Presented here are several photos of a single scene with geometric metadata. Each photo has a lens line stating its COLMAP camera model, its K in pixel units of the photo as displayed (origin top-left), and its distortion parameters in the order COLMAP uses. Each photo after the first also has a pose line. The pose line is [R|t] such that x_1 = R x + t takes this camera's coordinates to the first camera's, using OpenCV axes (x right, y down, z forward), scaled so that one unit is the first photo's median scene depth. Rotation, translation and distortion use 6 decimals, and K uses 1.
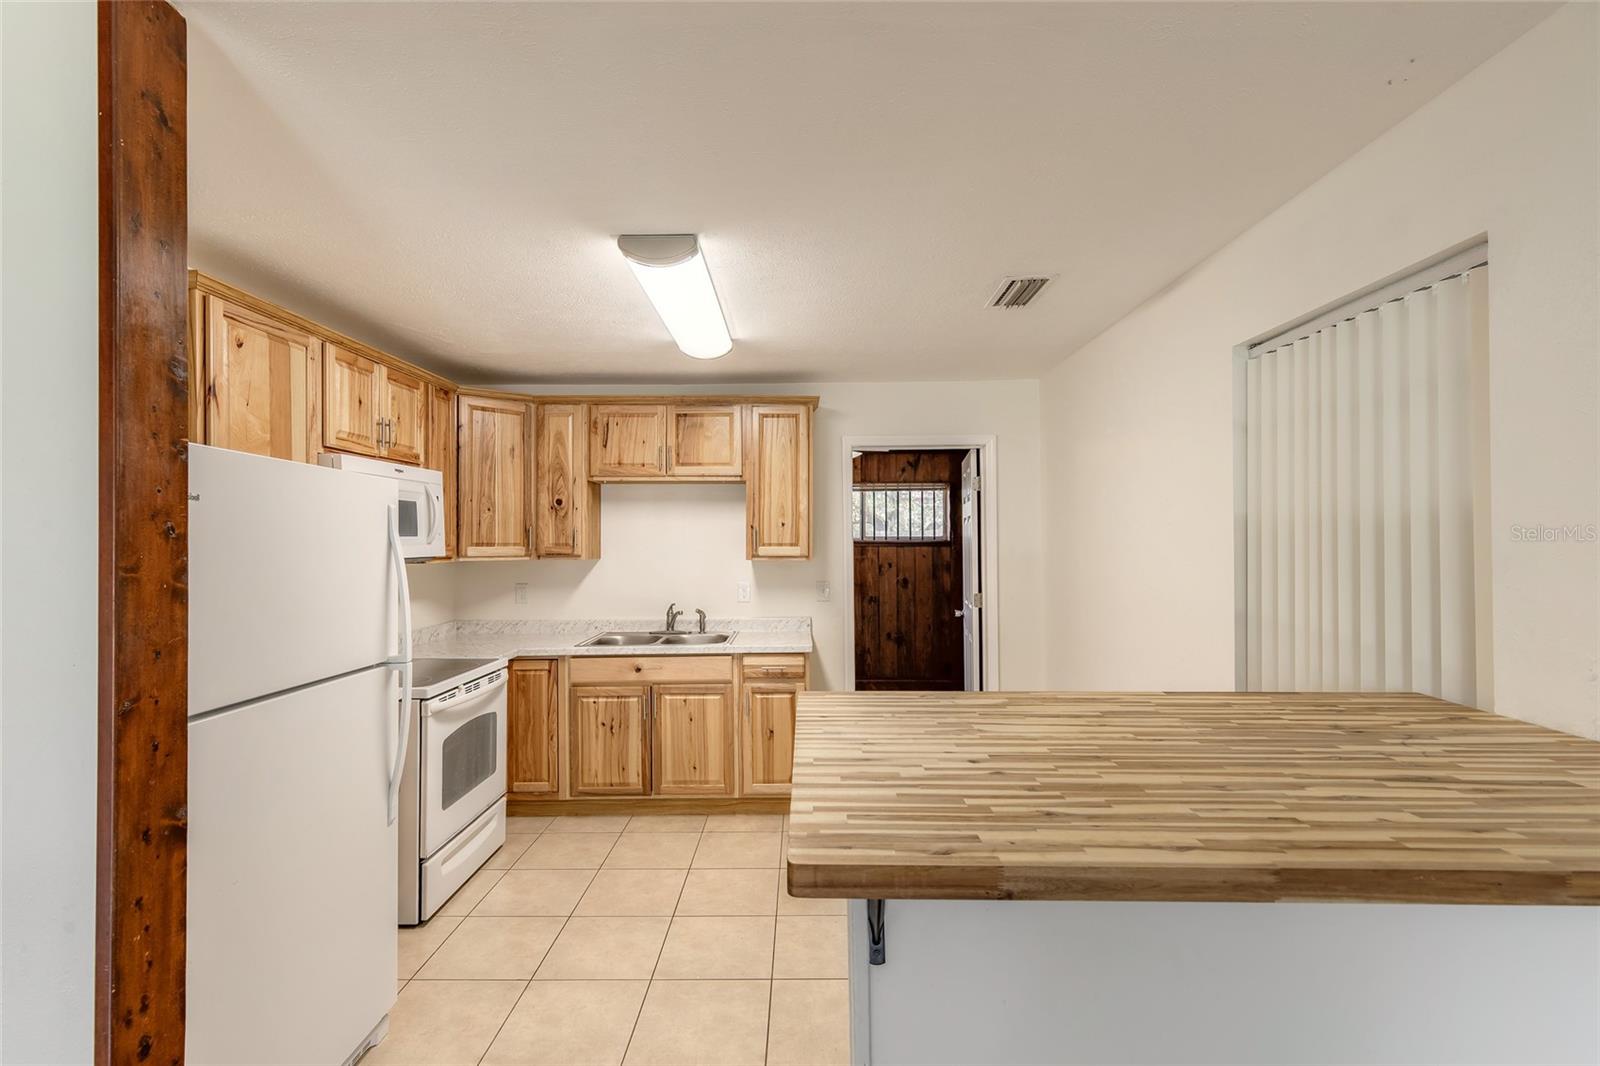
lens RADIAL K [[719.9, 0, 795.5], [0, 719.9, 539.1], [0, 0, 1]] dist [0.010939, -0.002440]
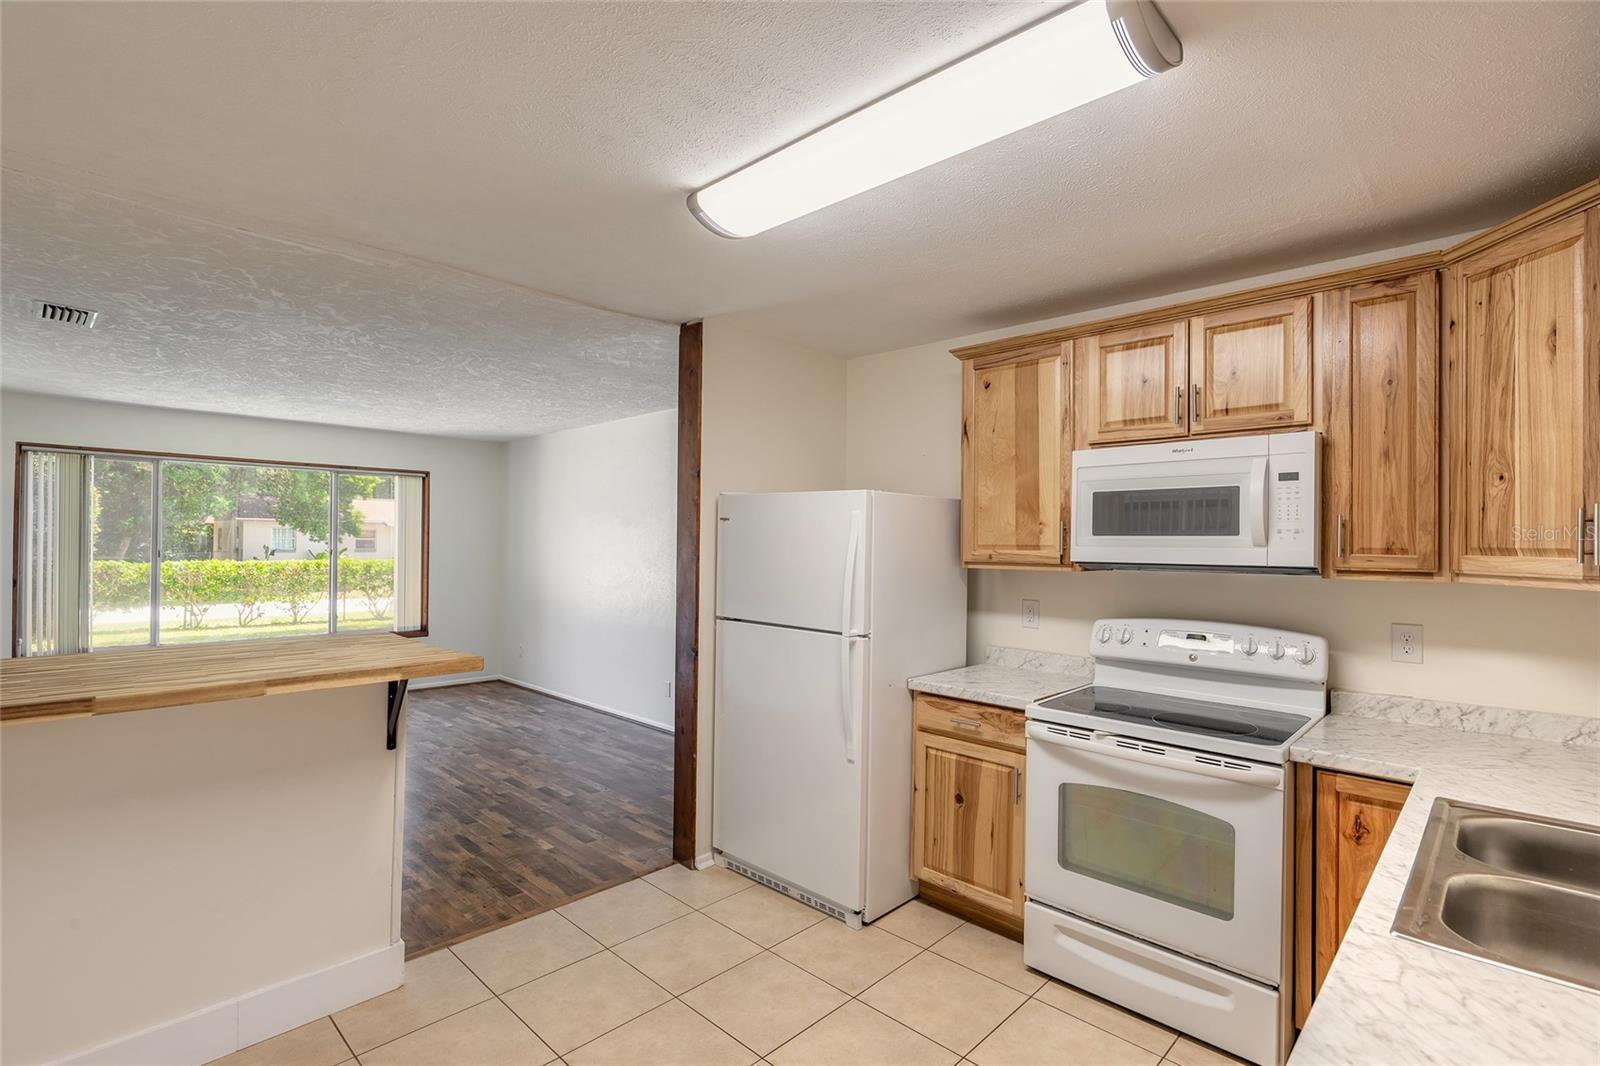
lens RADIAL K [[755.6, 0, 796.4], [0, 755.6, 539.6], [0, 0, 1]] dist [0.000581, 0.000029]
pose [[-0.688844, -0.003697, -0.724900, 0.264778], [-0.004361, 0.999990, -0.000956, 0.002282], [0.724897, 0.002503, -0.688853, 1.042796]]
